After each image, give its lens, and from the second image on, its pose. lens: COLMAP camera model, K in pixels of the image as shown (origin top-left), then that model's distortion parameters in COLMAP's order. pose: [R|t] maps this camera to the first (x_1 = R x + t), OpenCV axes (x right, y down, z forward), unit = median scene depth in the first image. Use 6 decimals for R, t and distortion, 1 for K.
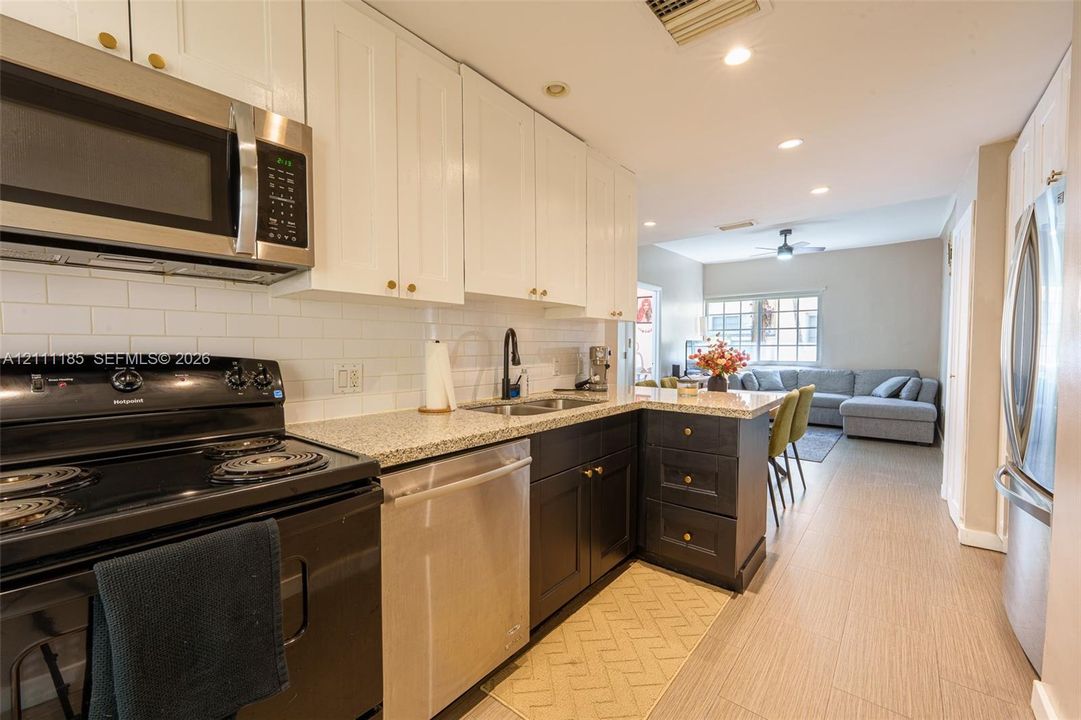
lens RADIAL K [[438.6, 0, 534.4], [0, 438.6, 363.8], [0, 0, 1]] dist [0.001310, -0.001949]
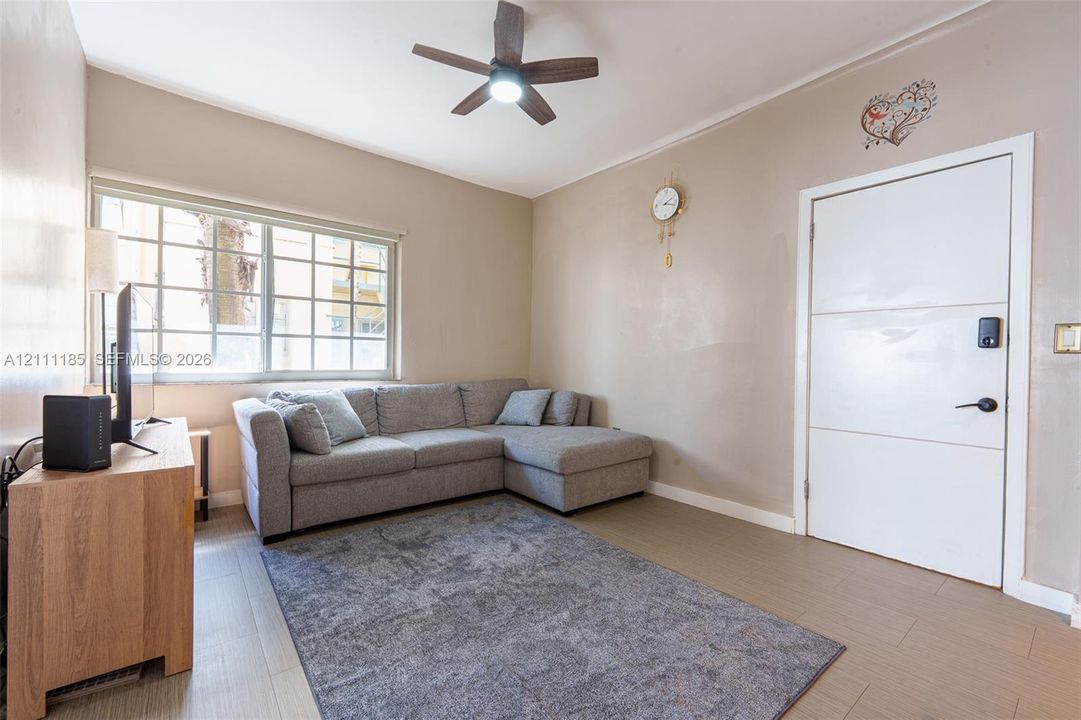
lens RADIAL K [[438.6, 0, 538.0], [0, 438.6, 361.3], [0, 0, 1]] dist [0.001310, -0.001949]
pose [[0.207258, -0.000135, 0.978286, 0.544120], [0.029853, 0.999535, -0.006187, -0.019977], [-0.977831, 0.030488, 0.207165, 2.299336]]
